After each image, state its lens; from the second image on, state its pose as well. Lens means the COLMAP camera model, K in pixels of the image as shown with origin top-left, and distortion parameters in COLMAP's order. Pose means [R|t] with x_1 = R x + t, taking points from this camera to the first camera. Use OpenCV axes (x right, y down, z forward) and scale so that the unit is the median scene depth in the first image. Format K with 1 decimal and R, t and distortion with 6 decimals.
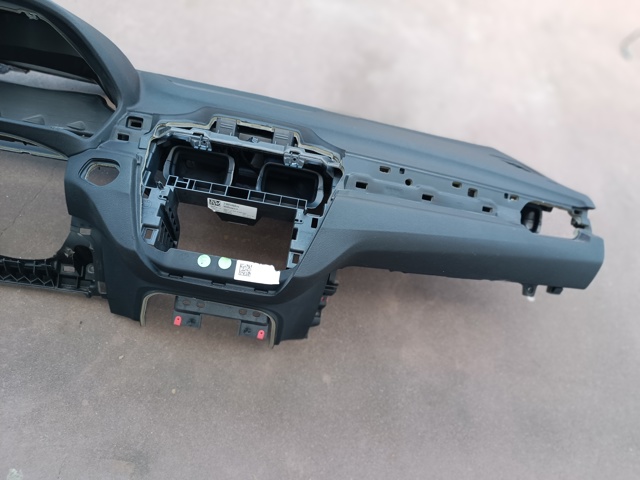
lens RADIAL K [[492.1, 0, 320.4], [0, 492.1, 241.1], [0, 0, 1]] dist [-0.001434, 0.005049]
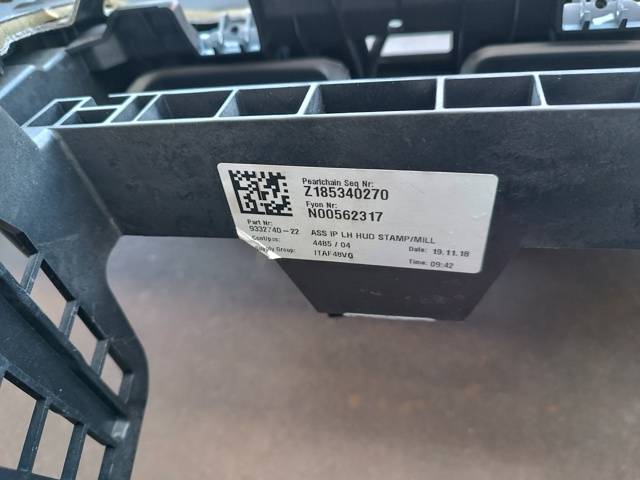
lens RADIAL K [[454.4, 0, 321.8], [0, 454.4, 239.2], [0, 0, 1]] dist [-0.006443, -0.000593]
pose [[0.958410, -0.157765, -0.237824, -0.147237], [0.060168, 0.926283, -0.371994, 0.005191], [0.278980, 0.342213, 0.897252, 0.824251]]
